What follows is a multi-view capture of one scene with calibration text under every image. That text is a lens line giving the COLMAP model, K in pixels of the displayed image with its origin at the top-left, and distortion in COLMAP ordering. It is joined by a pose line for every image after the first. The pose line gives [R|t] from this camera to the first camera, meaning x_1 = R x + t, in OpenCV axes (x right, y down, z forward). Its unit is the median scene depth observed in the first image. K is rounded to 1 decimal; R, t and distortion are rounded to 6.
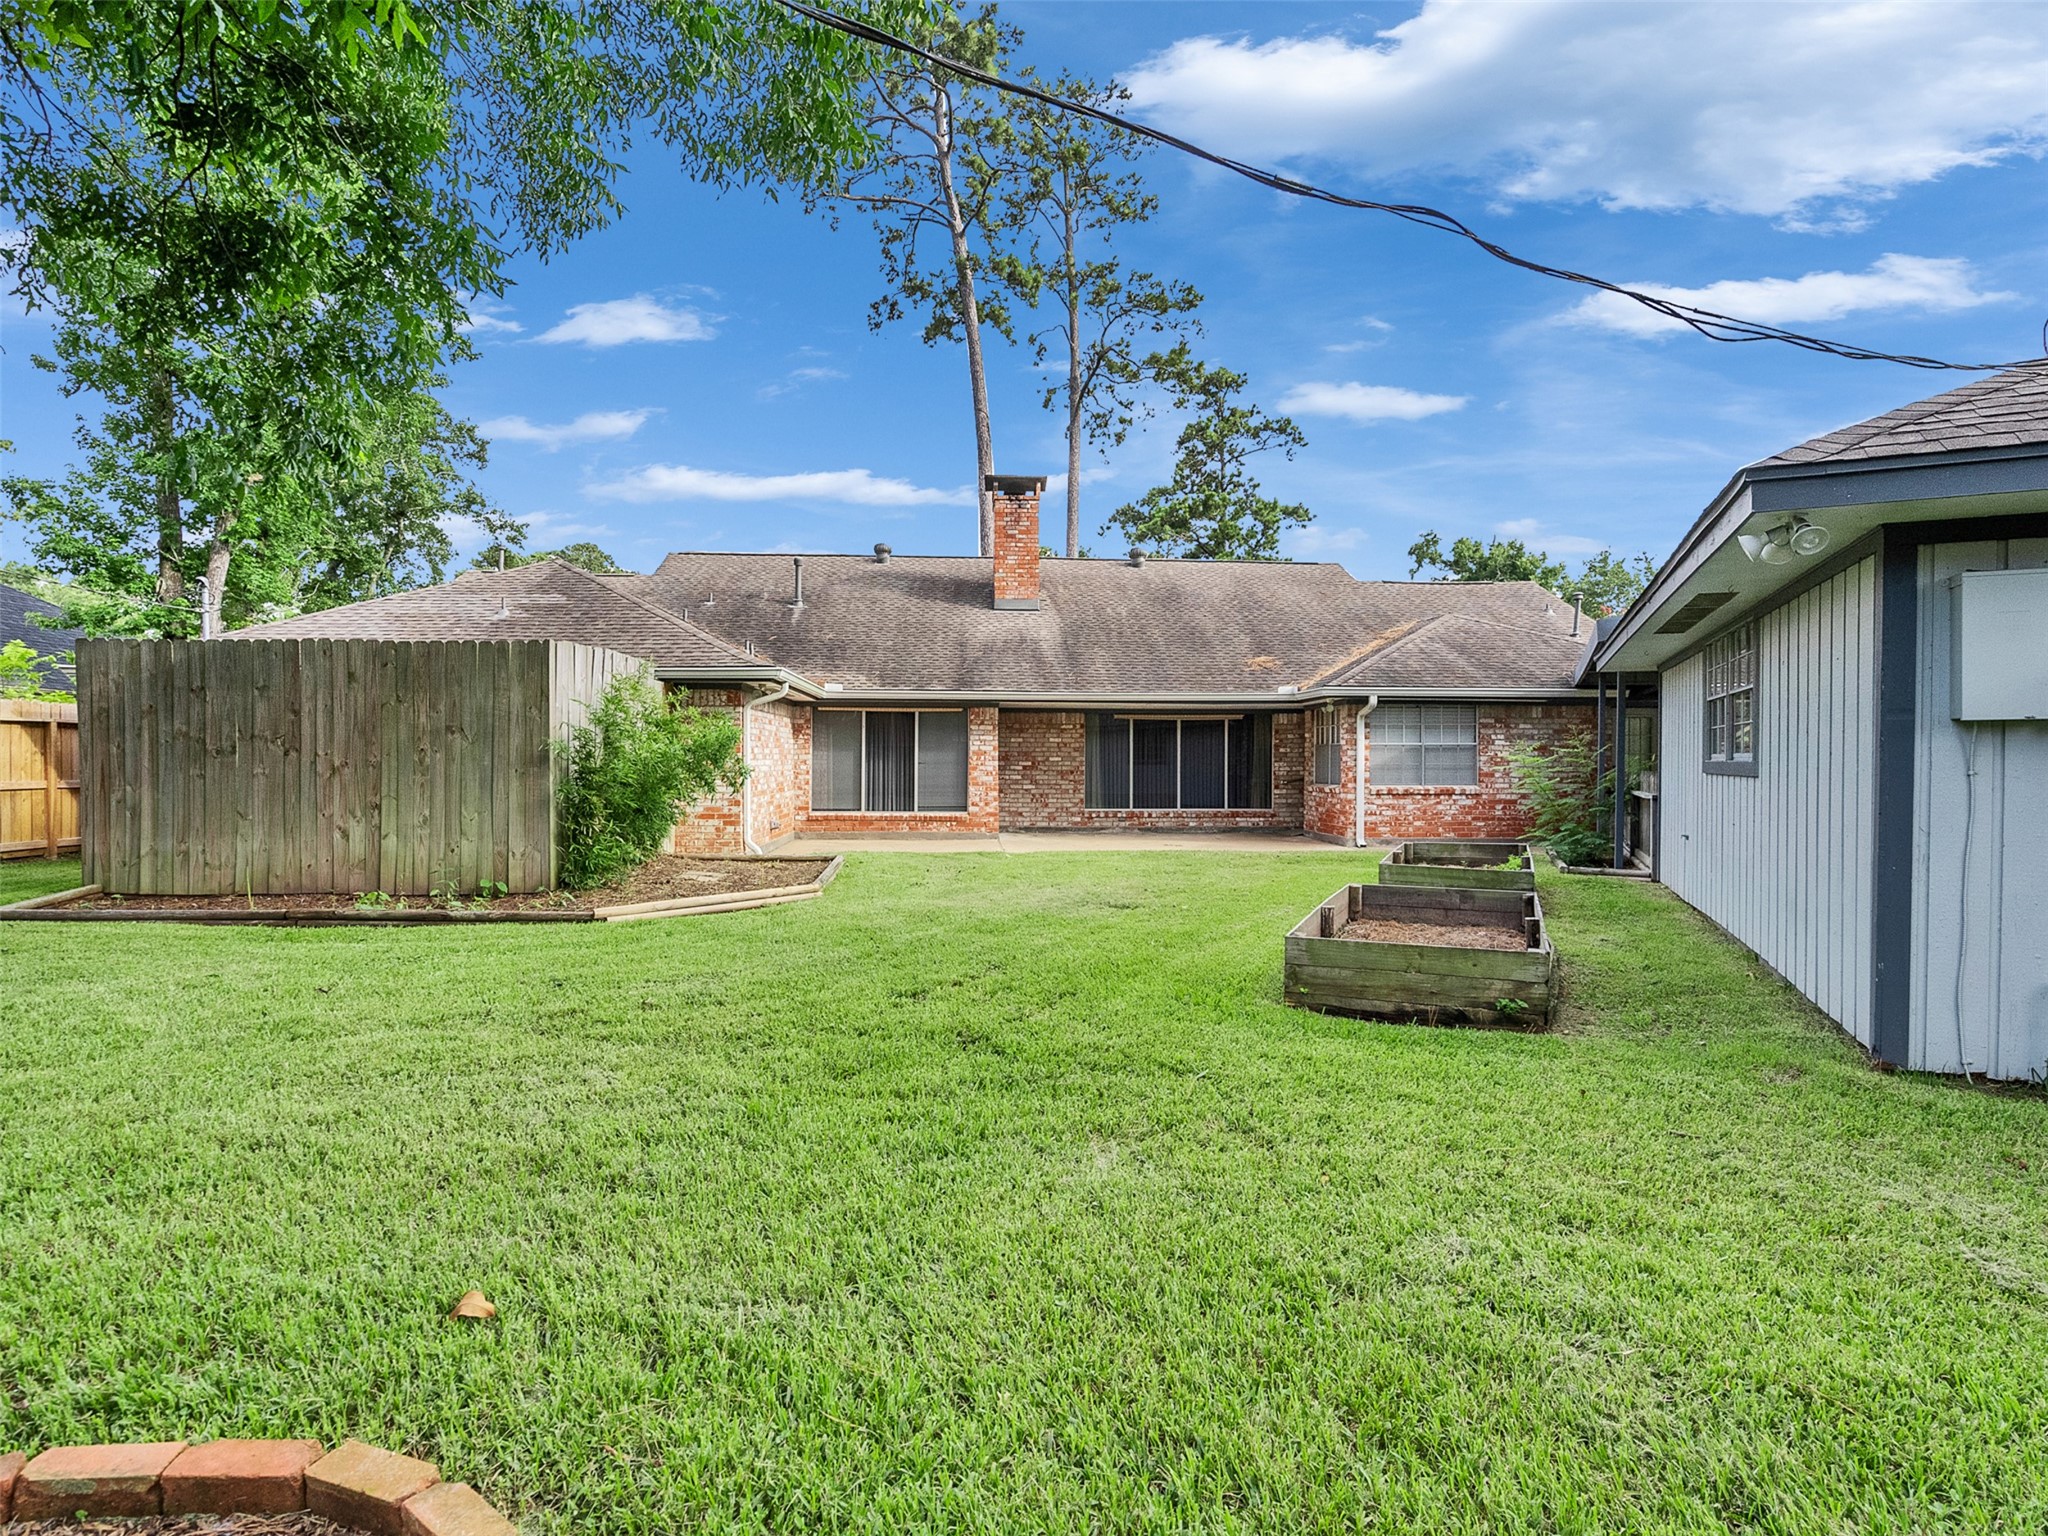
lens RADIAL K [[1085.5, 0, 999.0], [0, 1085.5, 770.9], [0, 0, 1]] dist [-0.001077, 0.000479]
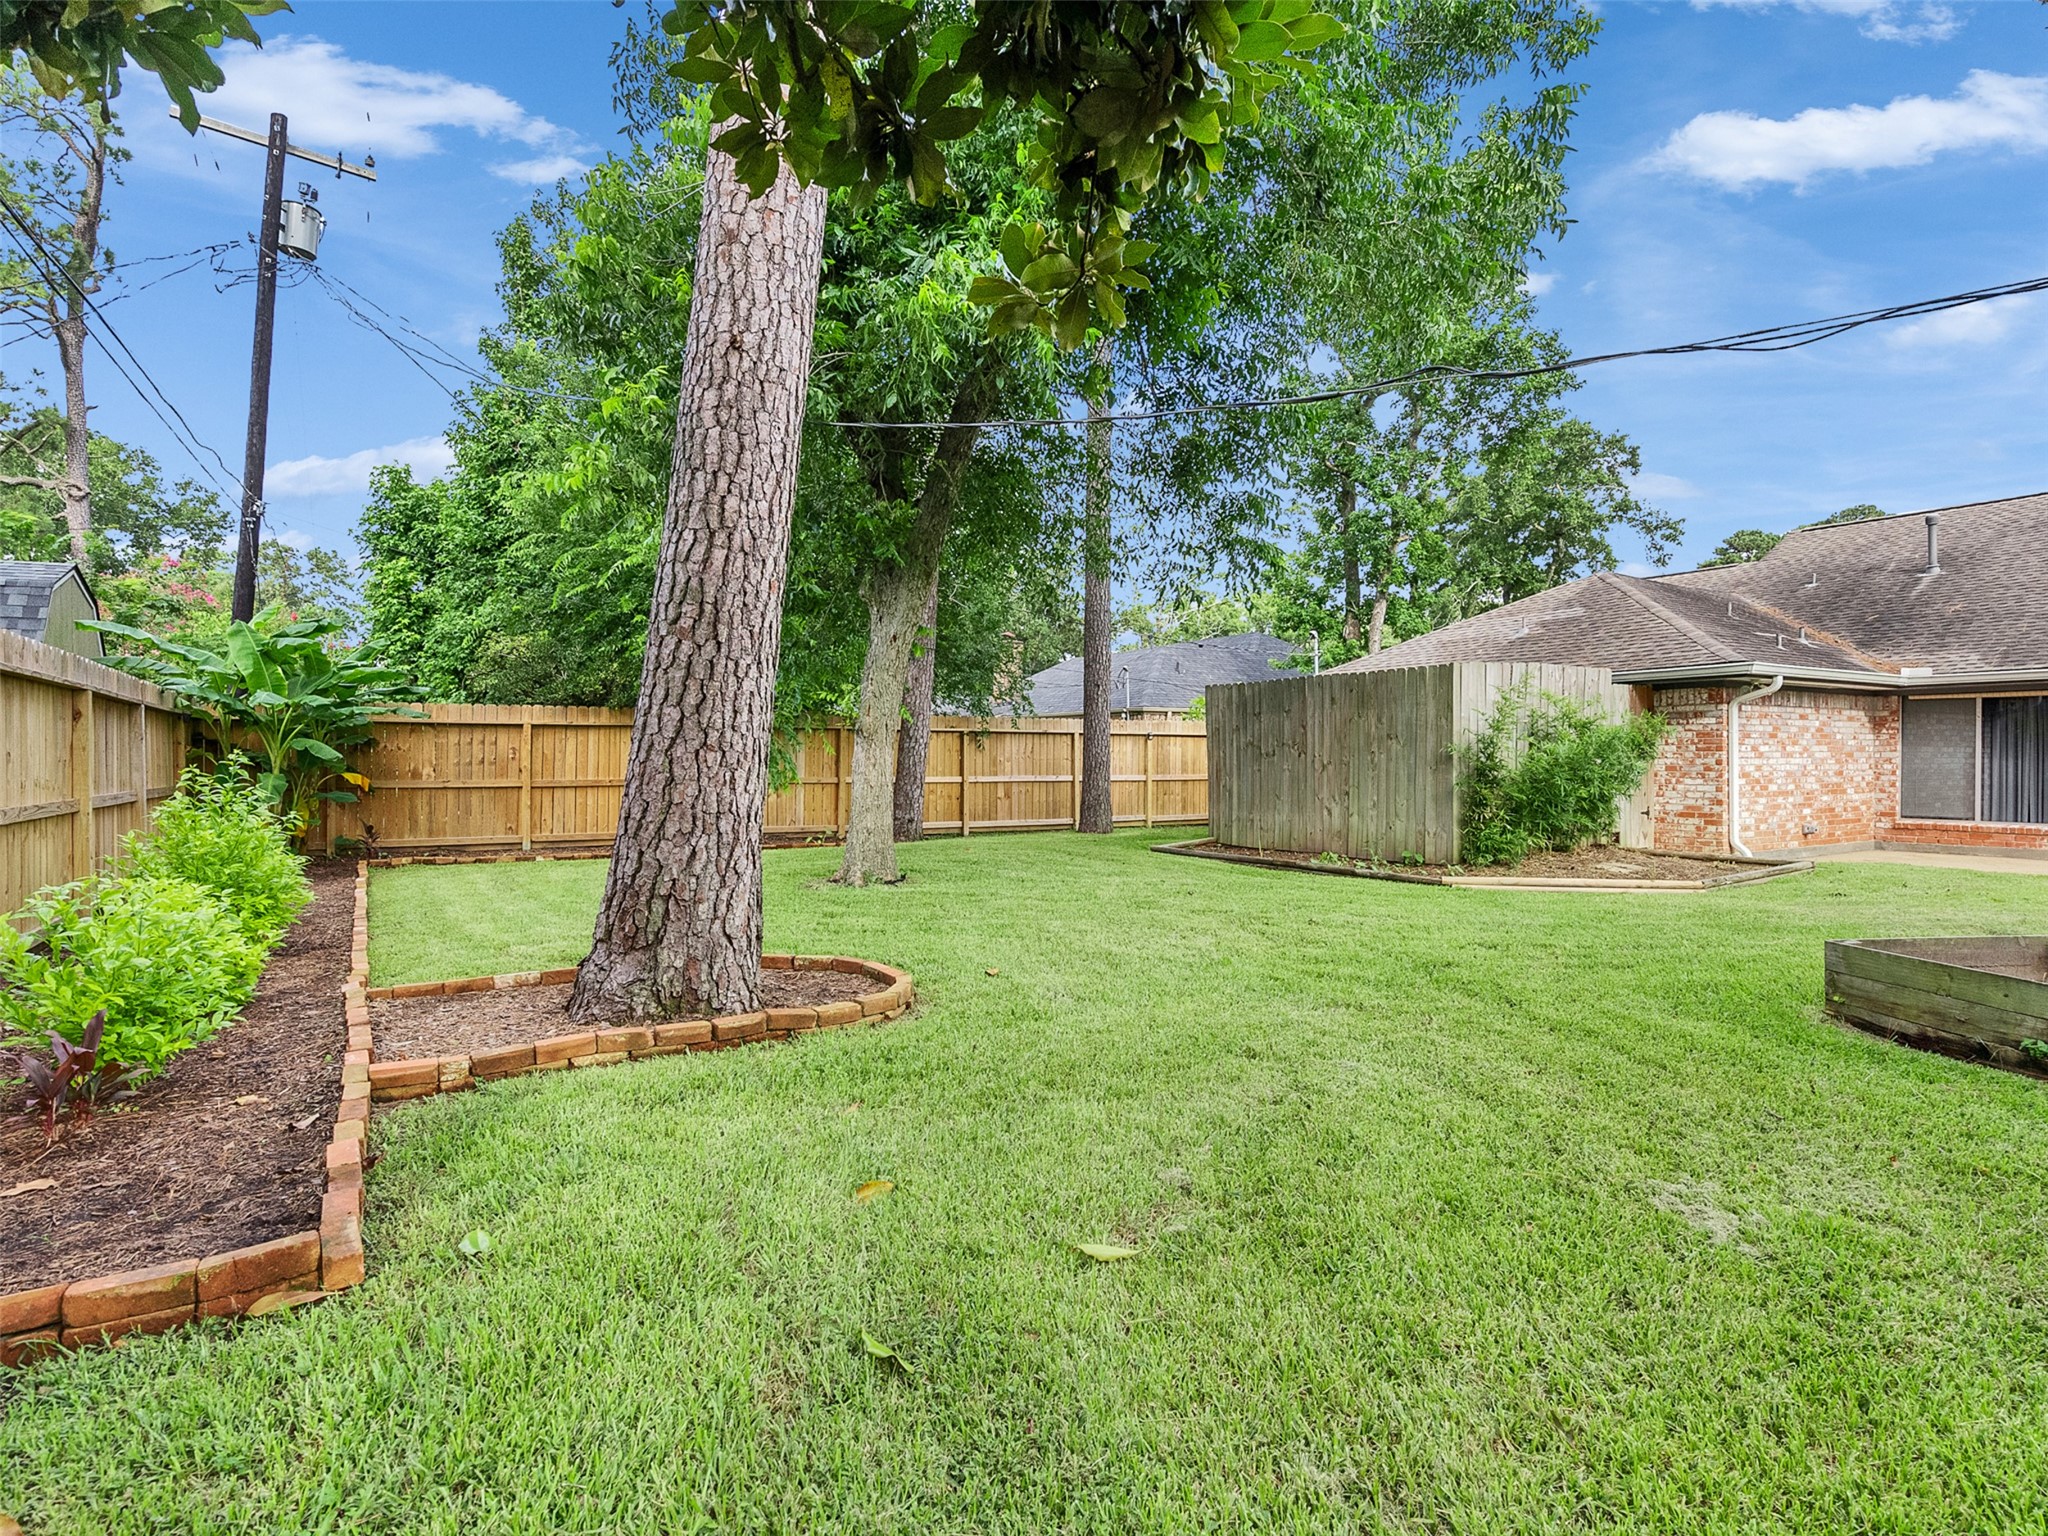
lens RADIAL K [[1085.5, 0, 999.0], [0, 1085.5, 770.9], [0, 0, 1]] dist [-0.001077, 0.000479]
pose [[0.481364, 0.005945, -0.876500, 0.301299], [-0.005952, 0.999976, 0.003514, 0.001576], [0.876500, 0.003525, 0.481388, -0.038986]]
